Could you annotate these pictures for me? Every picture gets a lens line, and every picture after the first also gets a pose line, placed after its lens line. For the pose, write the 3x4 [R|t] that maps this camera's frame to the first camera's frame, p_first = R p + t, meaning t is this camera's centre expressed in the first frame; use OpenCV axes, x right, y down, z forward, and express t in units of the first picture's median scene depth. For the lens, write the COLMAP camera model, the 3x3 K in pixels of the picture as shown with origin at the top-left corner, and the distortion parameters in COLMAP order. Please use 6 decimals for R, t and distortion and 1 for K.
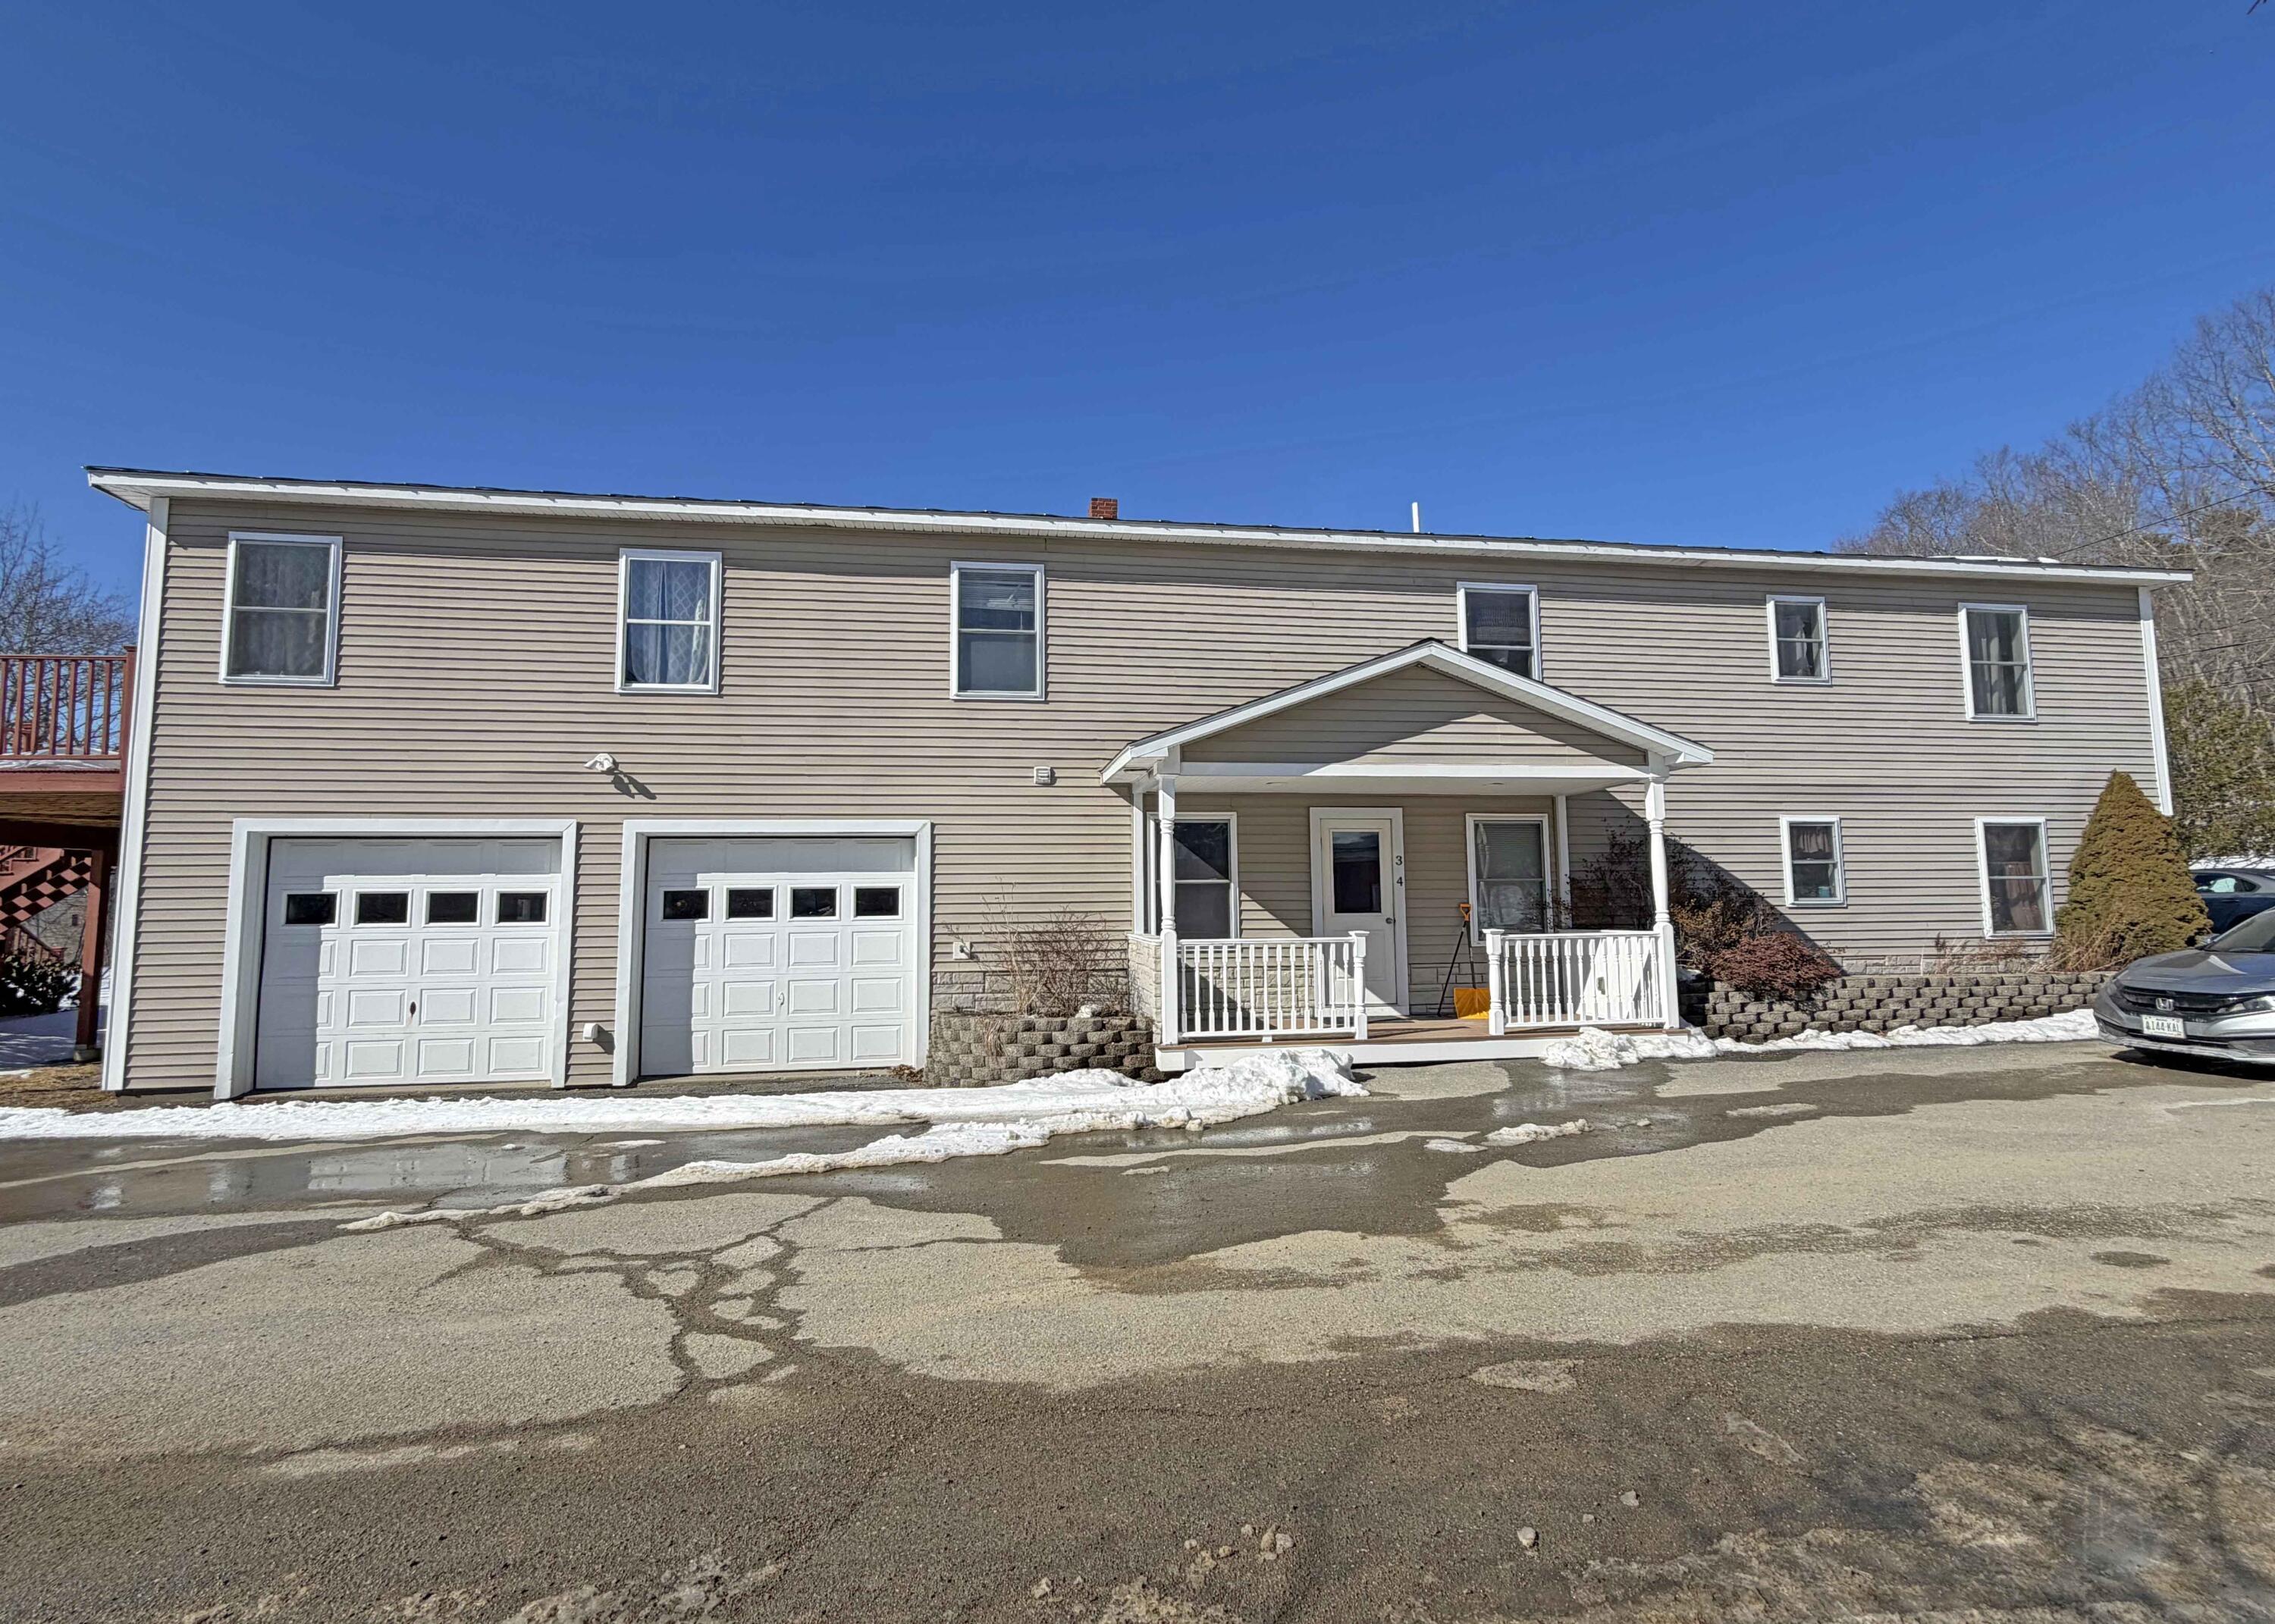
lens RADIAL K [[853.3, 0, 1138.4], [0, 853.3, 844.2], [0, 0, 1]] dist [-0.000904, -0.000013]
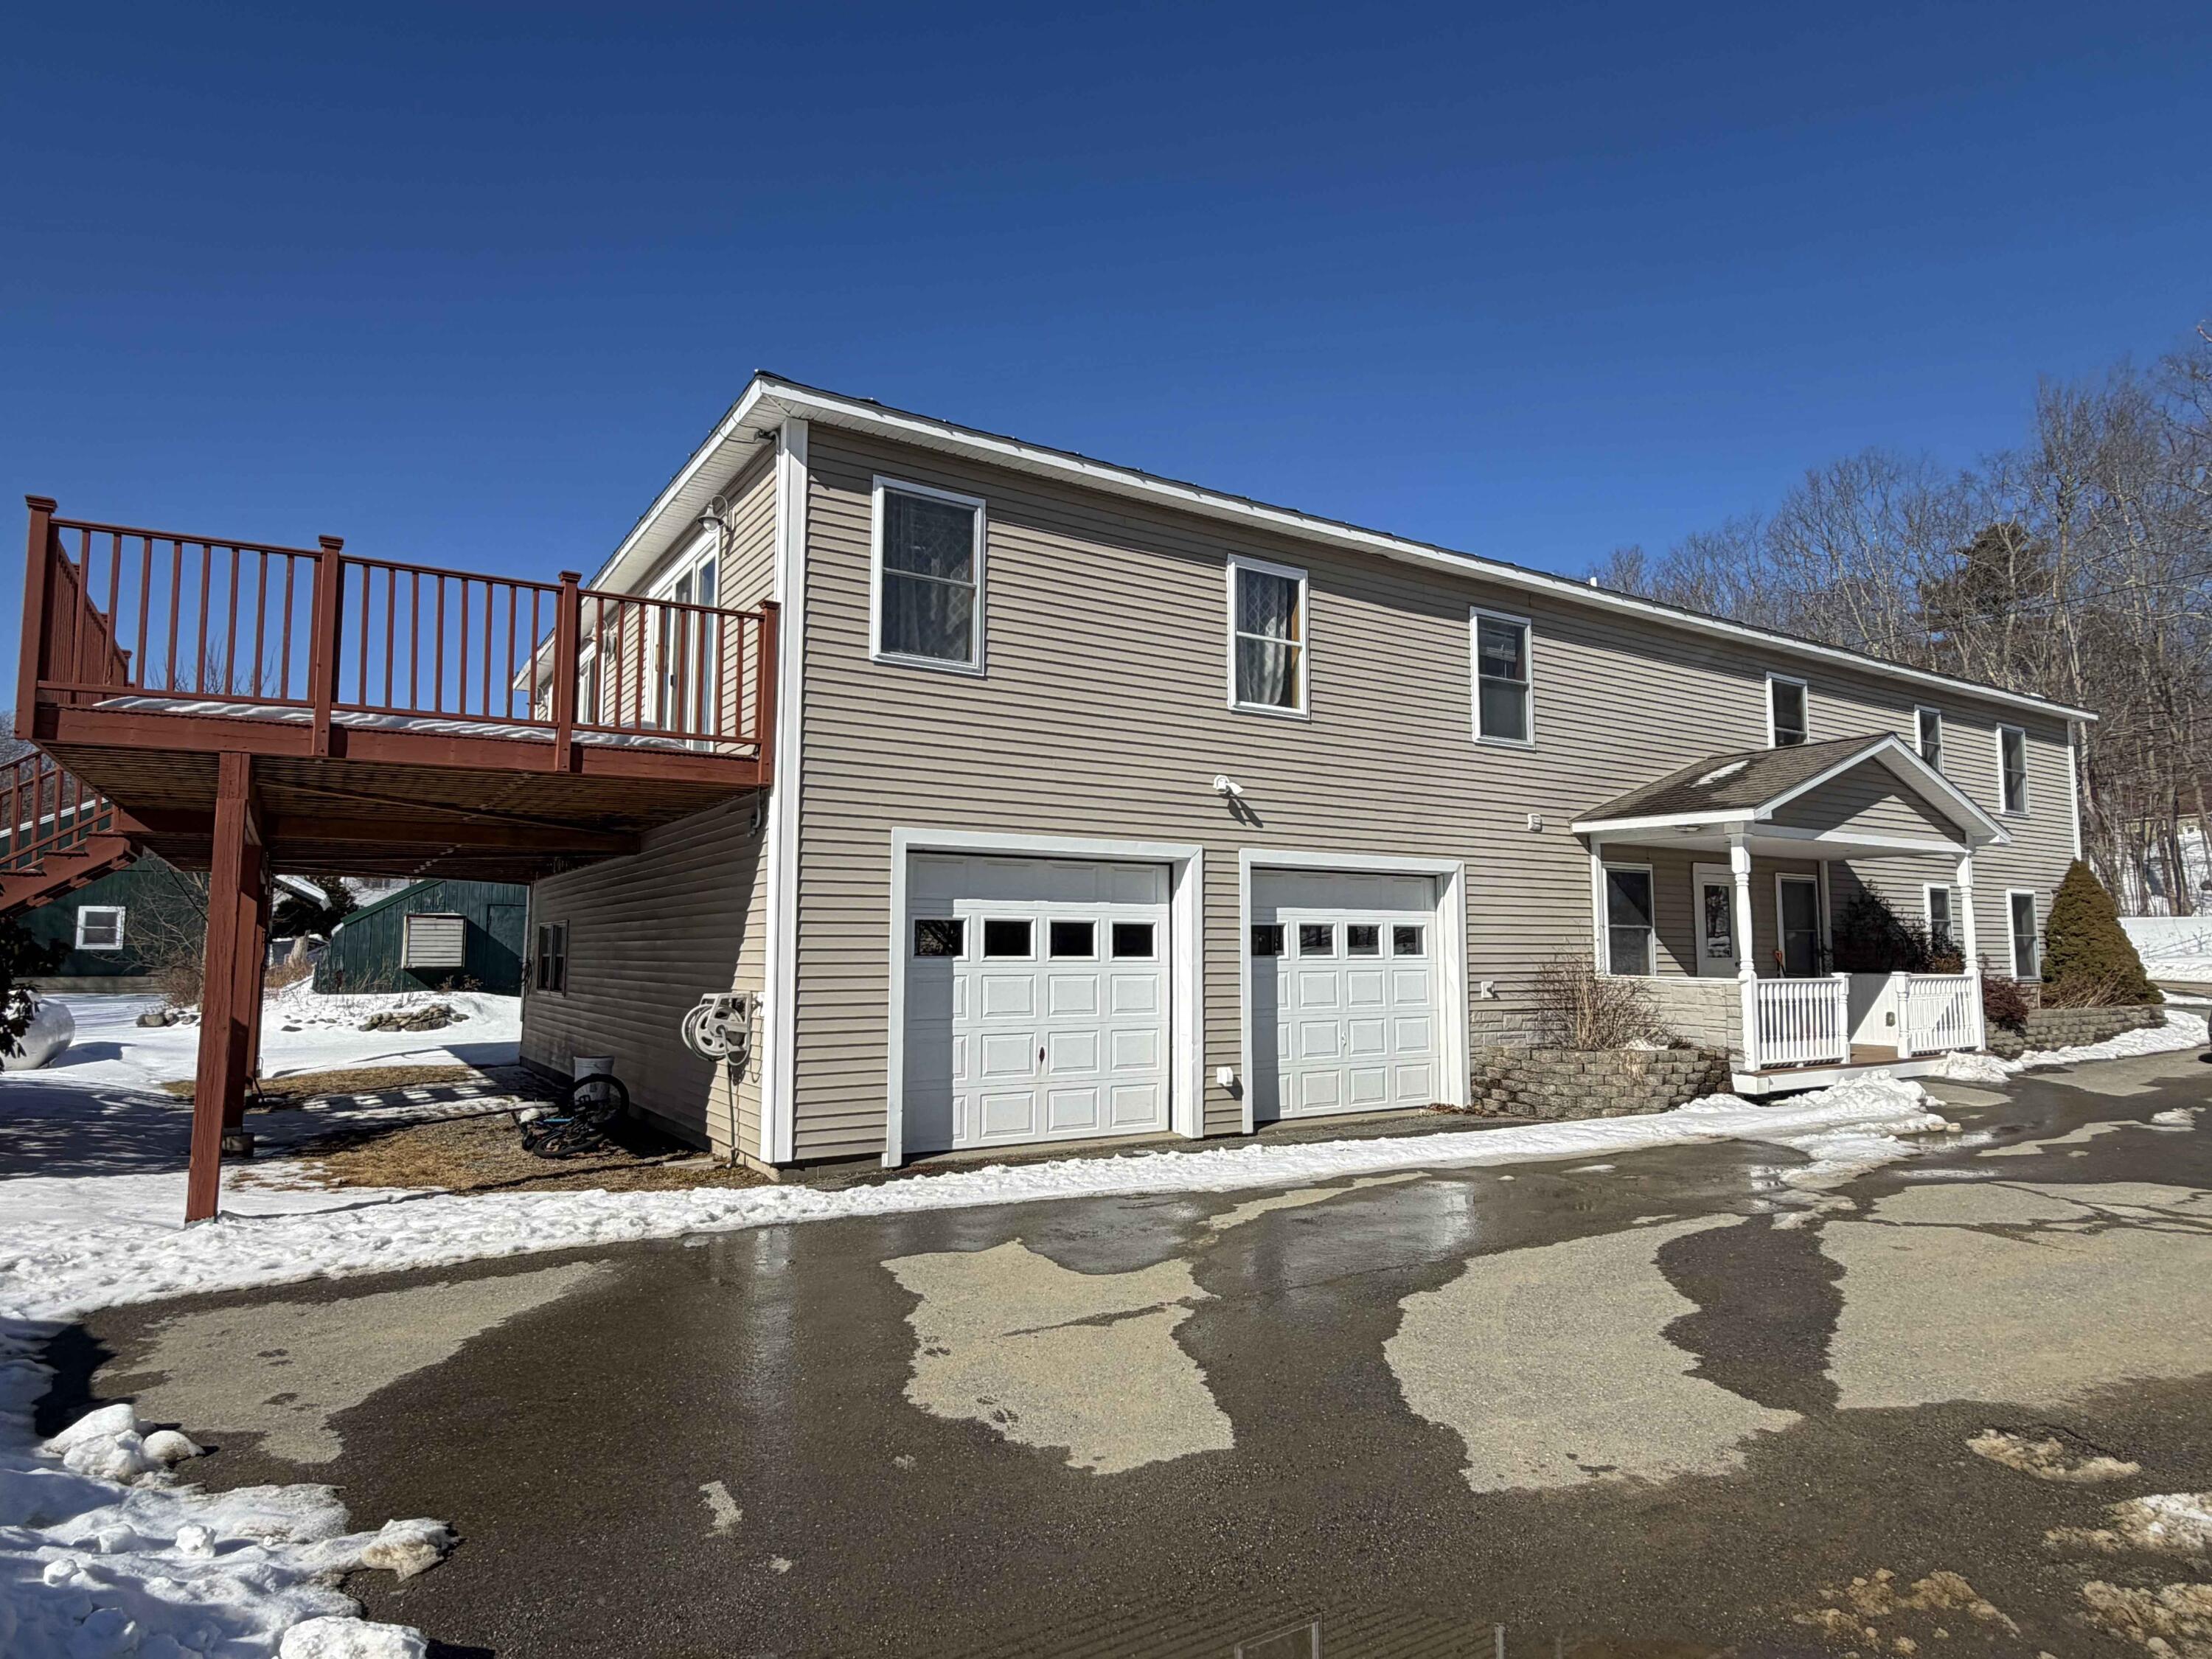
lens RADIAL K [[1271.4, 0, 1106.0], [0, 1271.4, 829.5], [0, 0, 1]] dist [0.000092, -0.000090]
pose [[0.900557, 0.054631, 0.431292, -1.325682], [-0.044290, 0.998440, -0.033990, 0.005081], [-0.432476, 0.011507, 0.901572, -0.187433]]
